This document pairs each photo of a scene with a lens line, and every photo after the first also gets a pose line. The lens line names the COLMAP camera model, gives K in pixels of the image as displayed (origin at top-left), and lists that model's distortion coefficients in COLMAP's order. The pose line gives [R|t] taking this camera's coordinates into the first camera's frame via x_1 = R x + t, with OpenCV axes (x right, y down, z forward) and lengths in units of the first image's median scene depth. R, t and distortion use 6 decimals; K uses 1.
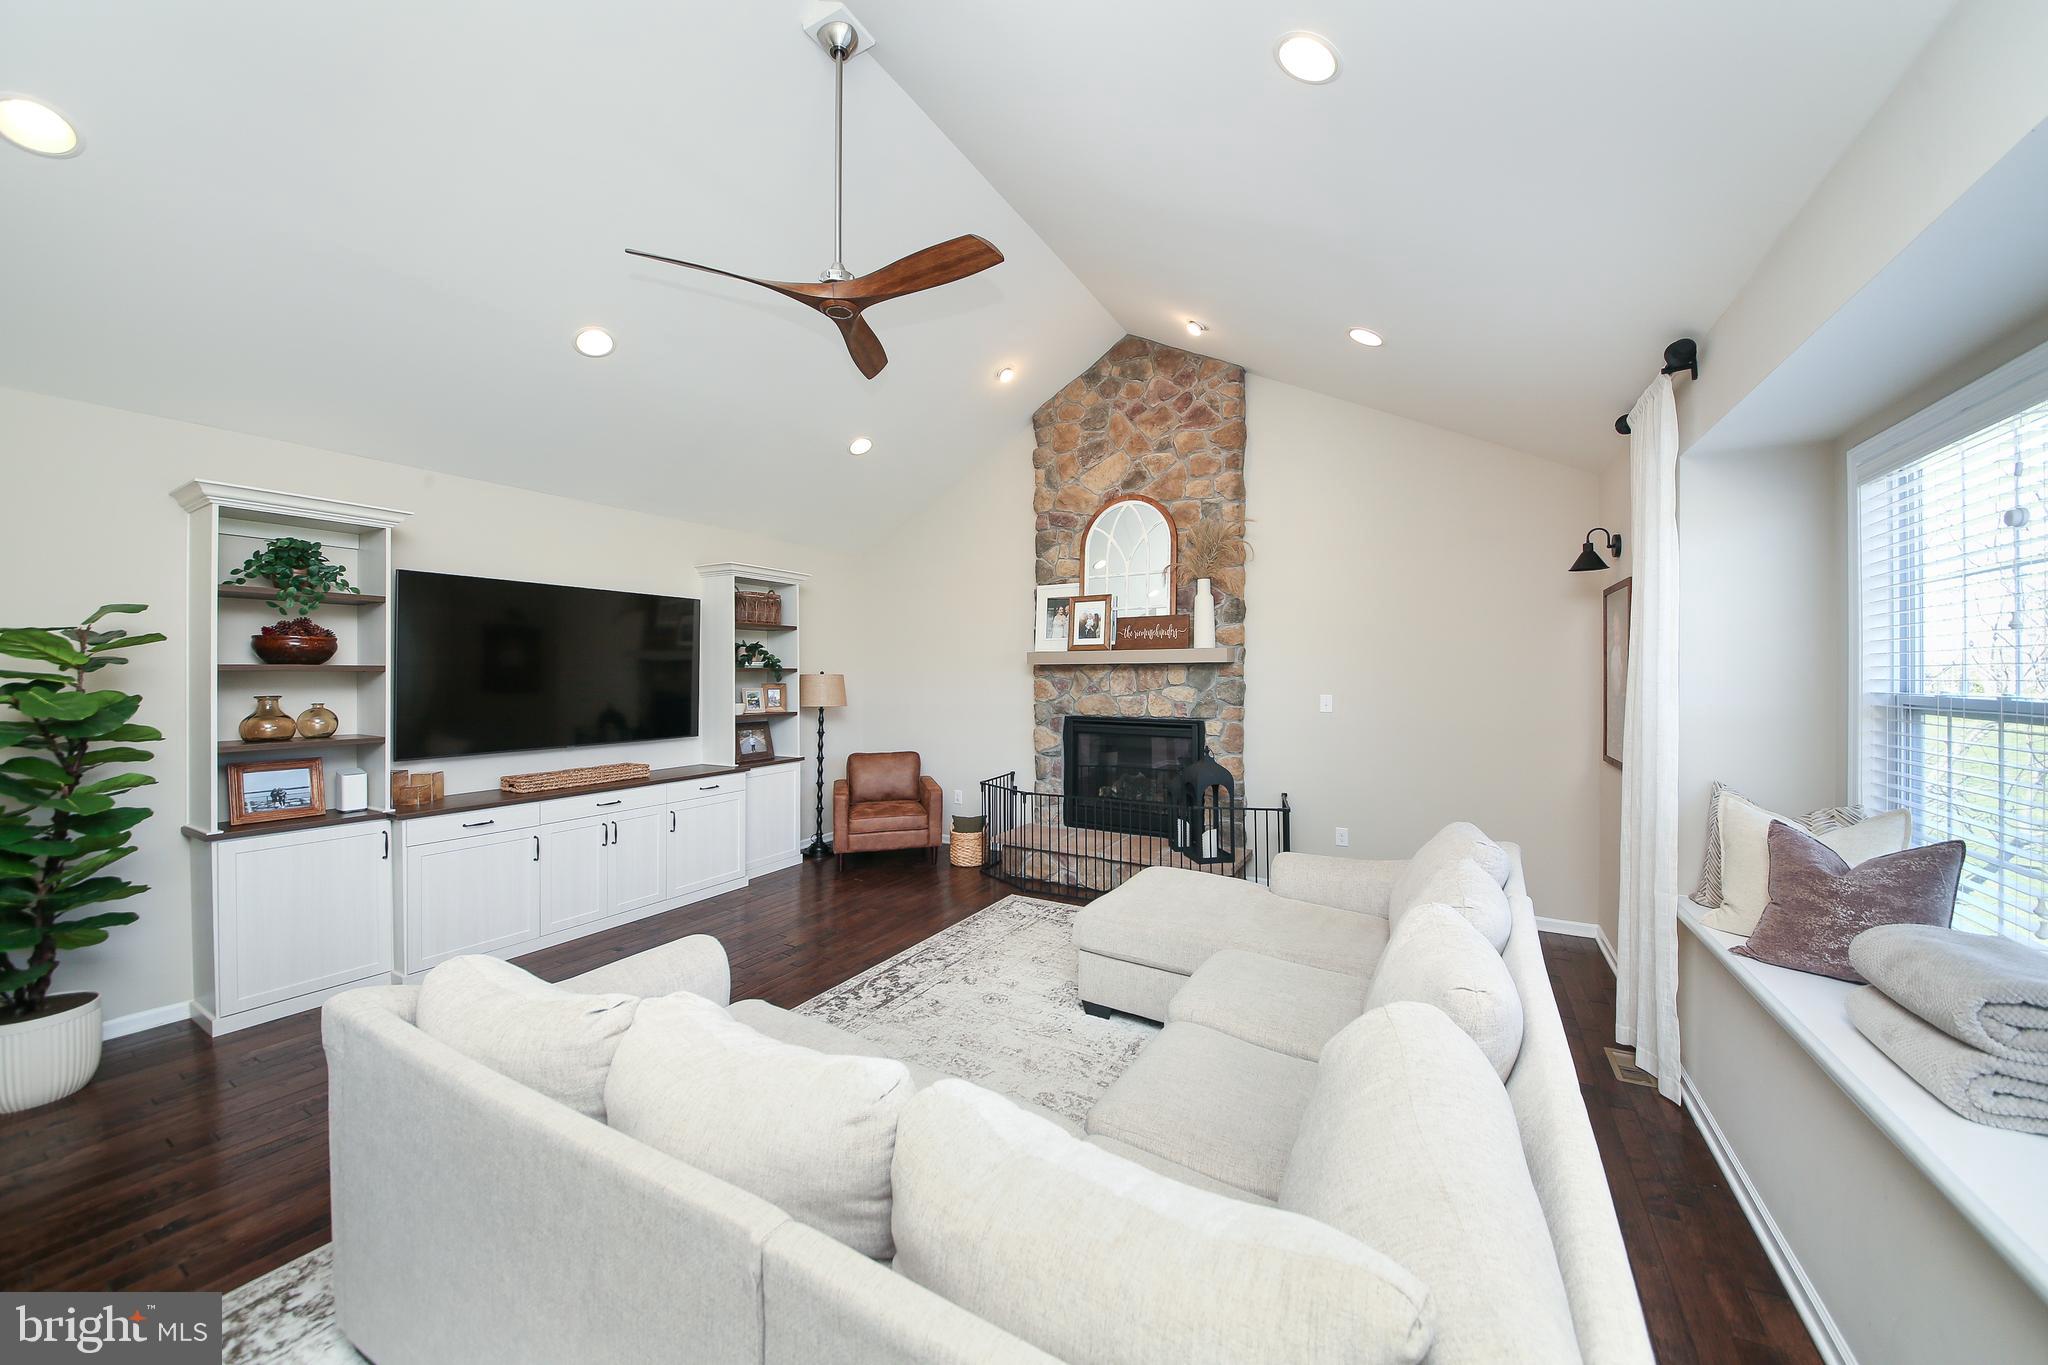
lens RADIAL K [[732.5, 0, 1011.2], [0, 732.5, 680.9], [0, 0, 1]] dist [-0.001773, -0.000868]
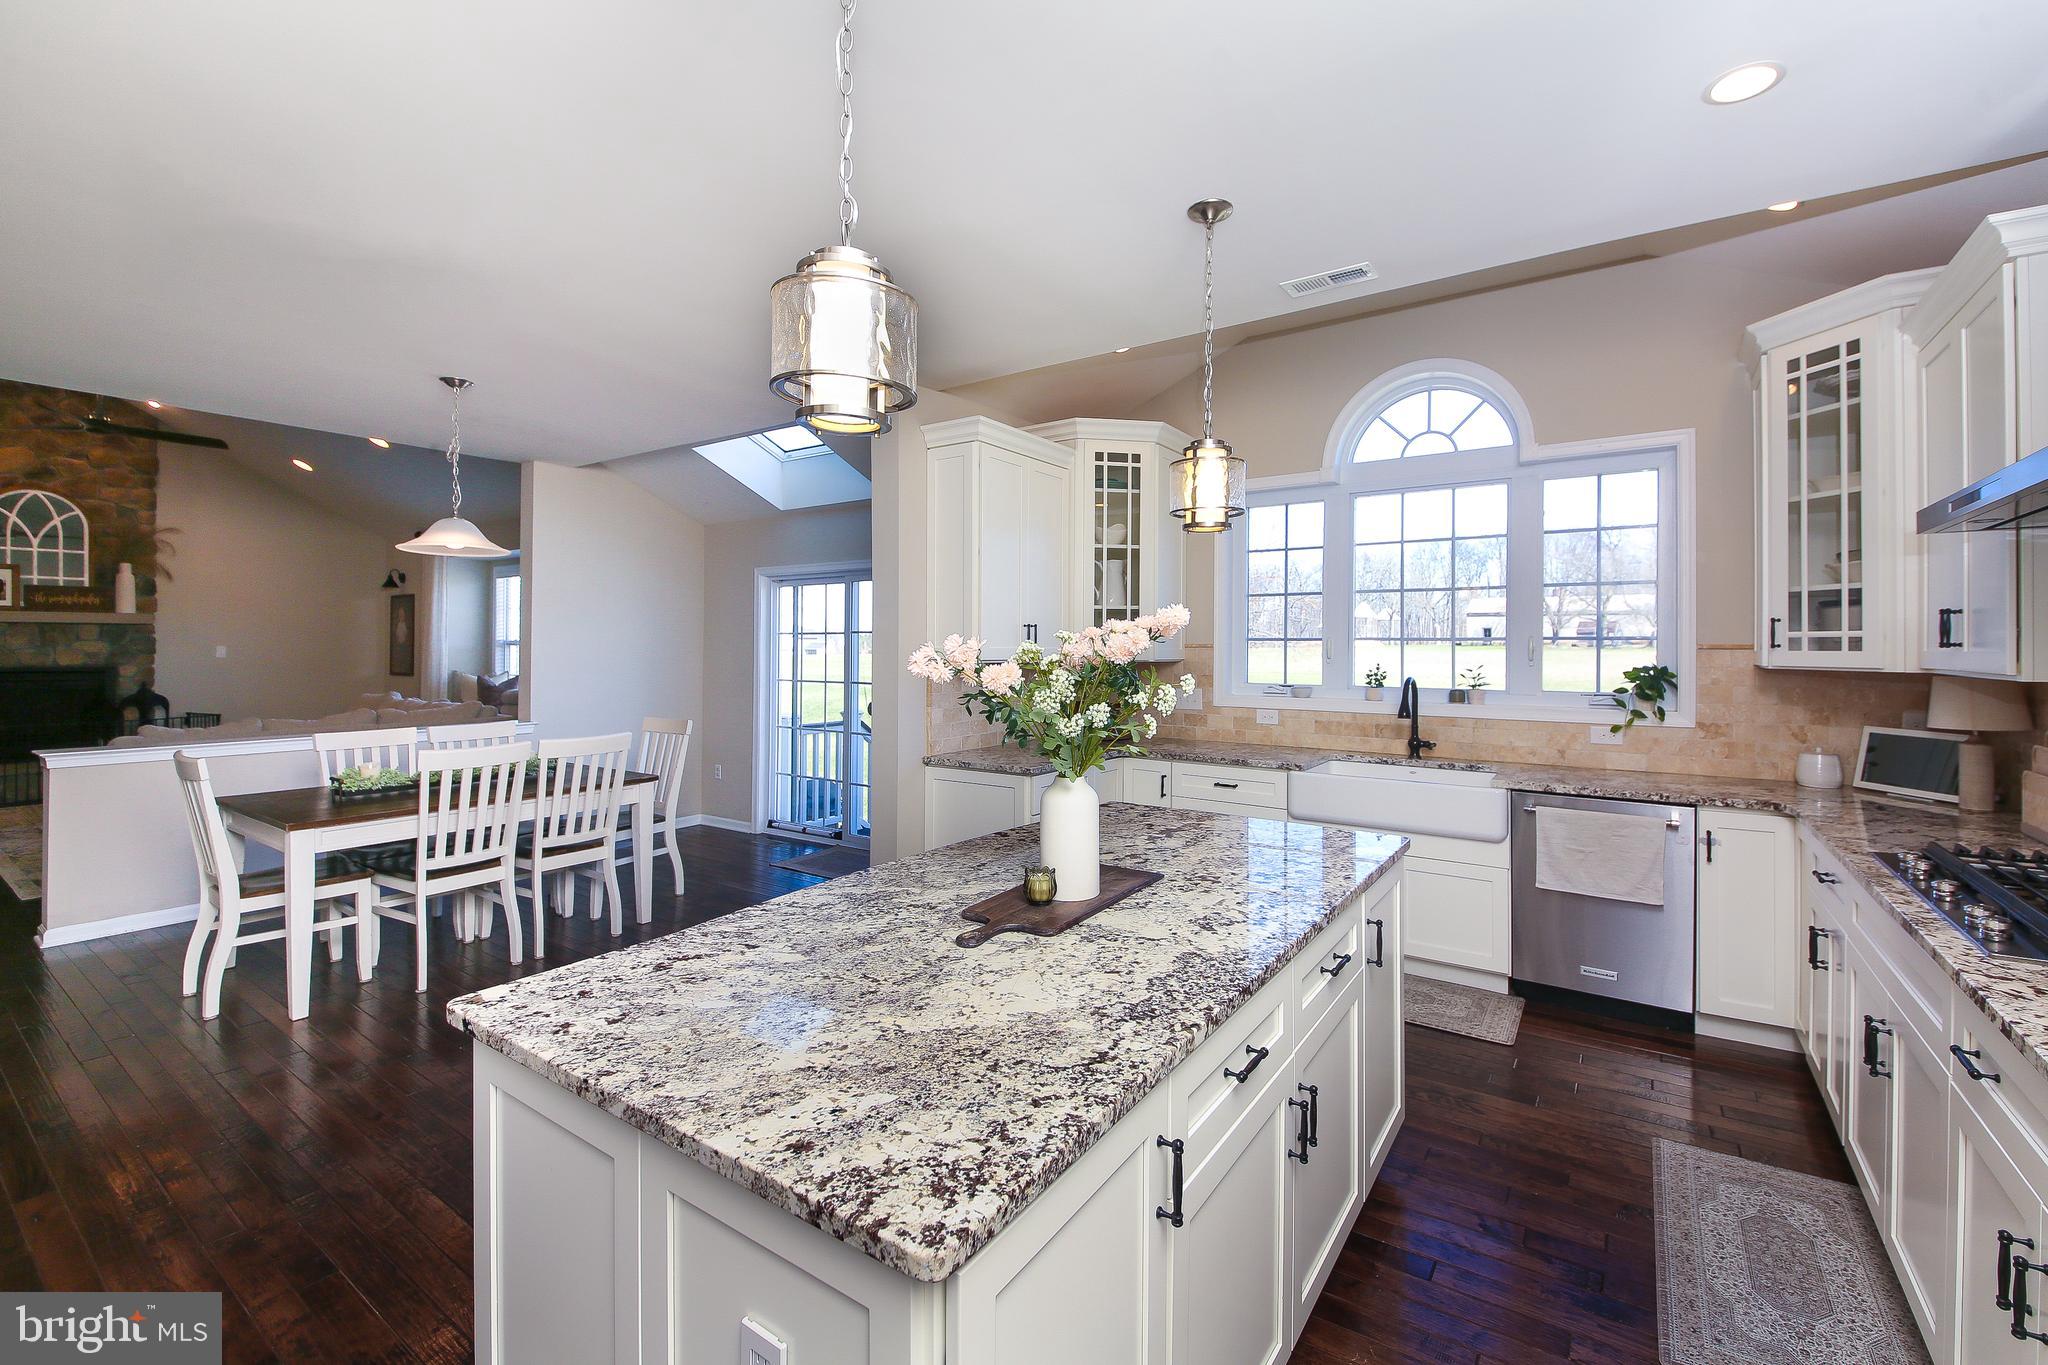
lens RADIAL K [[846.6, 0, 1028.1], [0, 846.6, 643.0], [0, 0, 1]] dist [-0.010316, -0.002060]
pose [[0.075892, 0.001174, 0.997115, -1.117787], [0.001687, 0.999998, -0.001306, 0.016094], [-0.997115, 0.001781, 0.075890, -0.779034]]
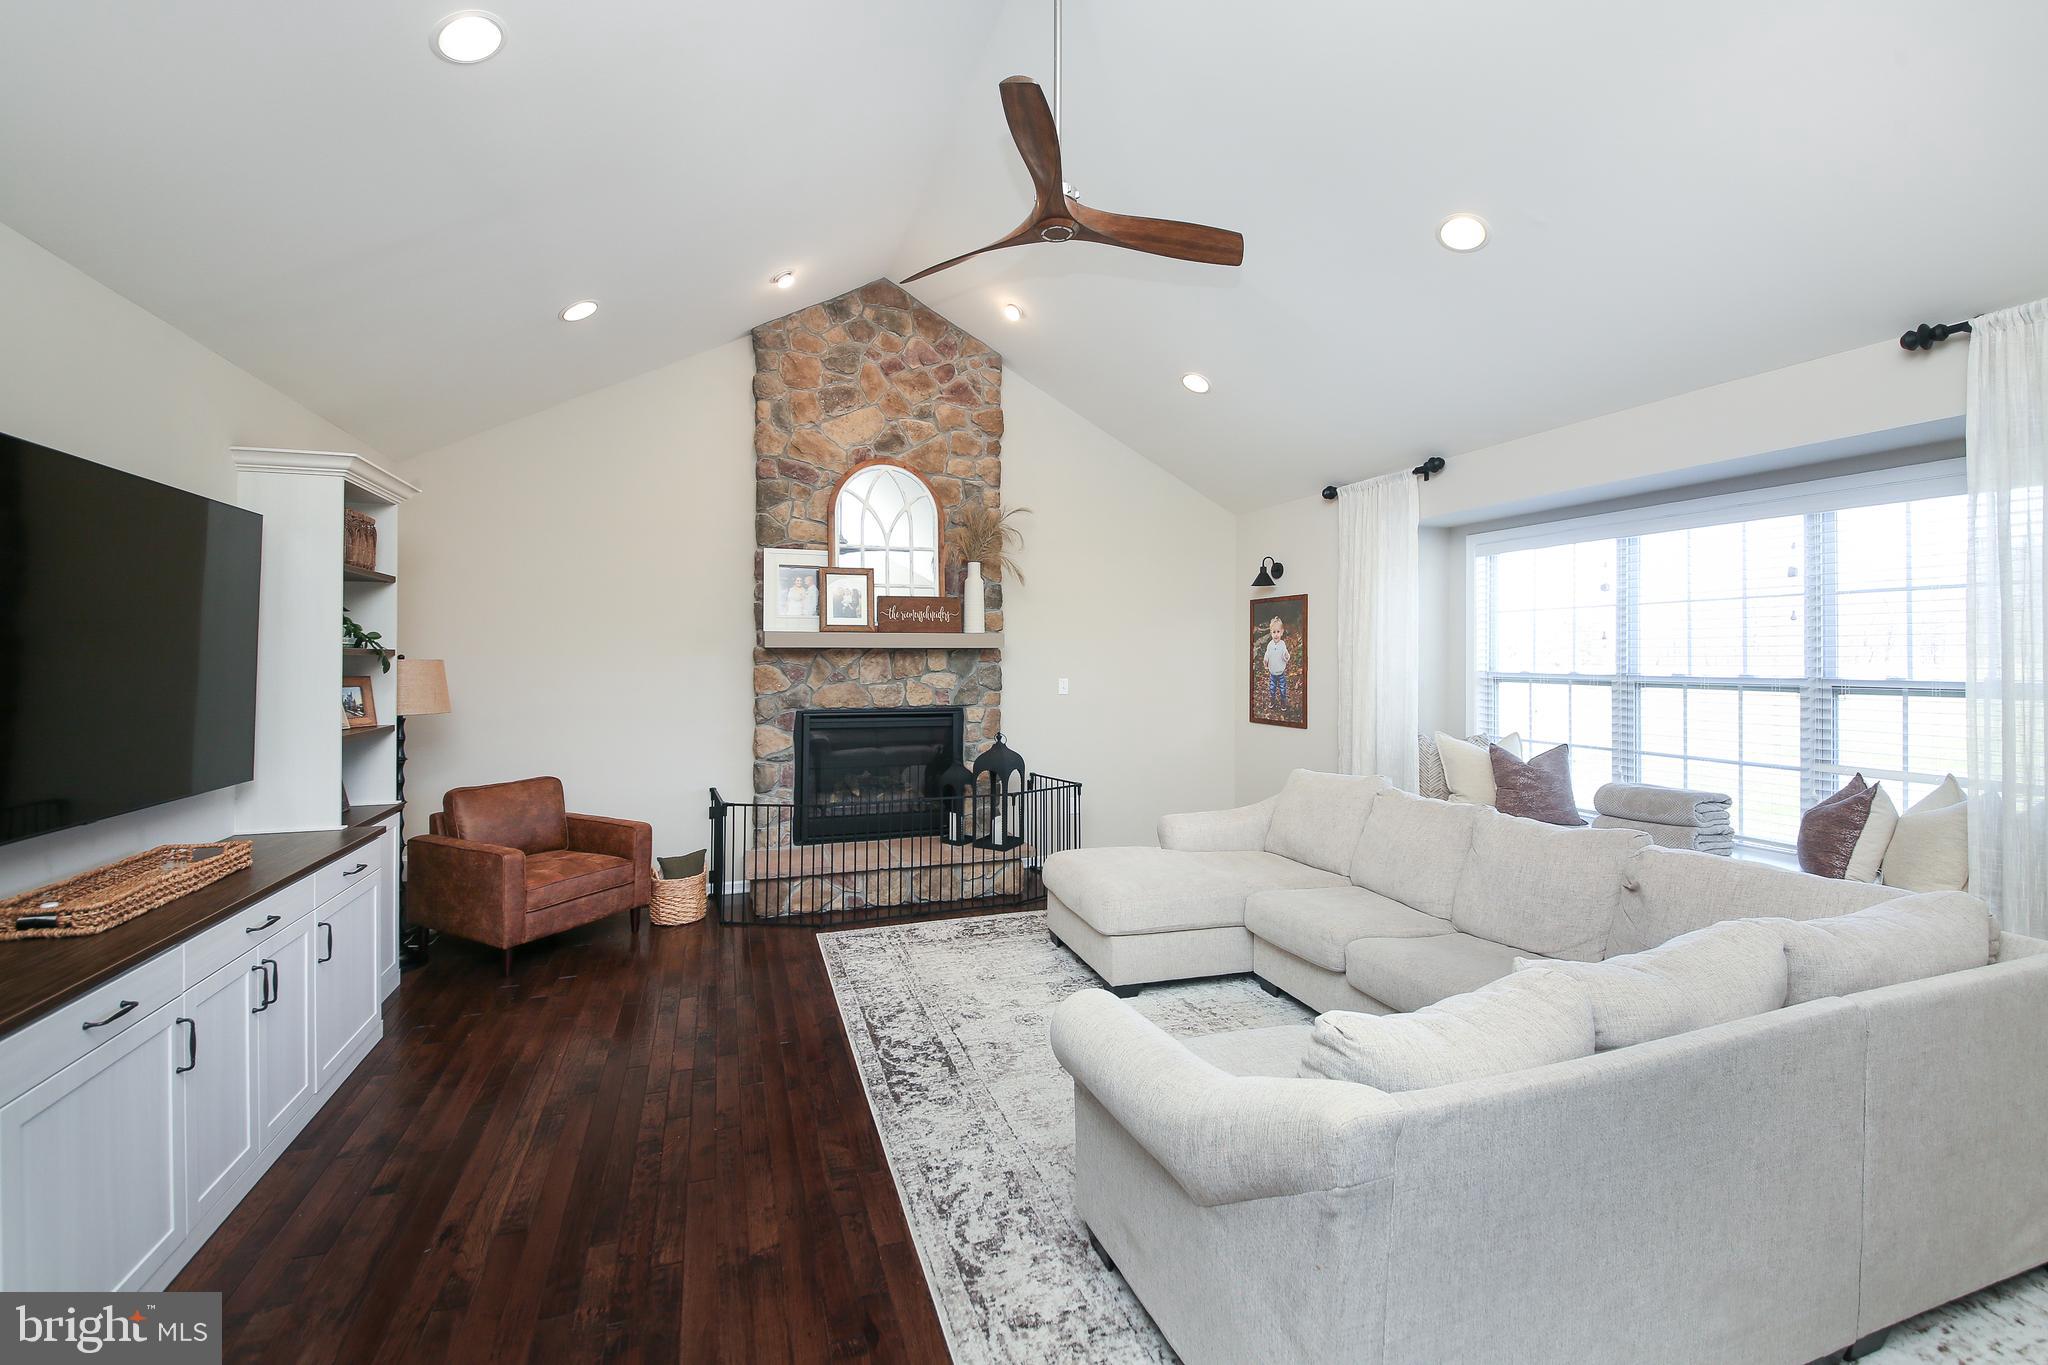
lens RADIAL K [[846.6, 0, 1022.9], [0, 846.6, 667.5], [0, 0, 1]] dist [-0.010316, -0.002060]
pose [[0.645482, -0.002639, 0.763771, -0.524586], [0.005781, 0.999982, -0.001430, 0.002558], [-0.763754, 0.005338, 0.645485, 0.214299]]
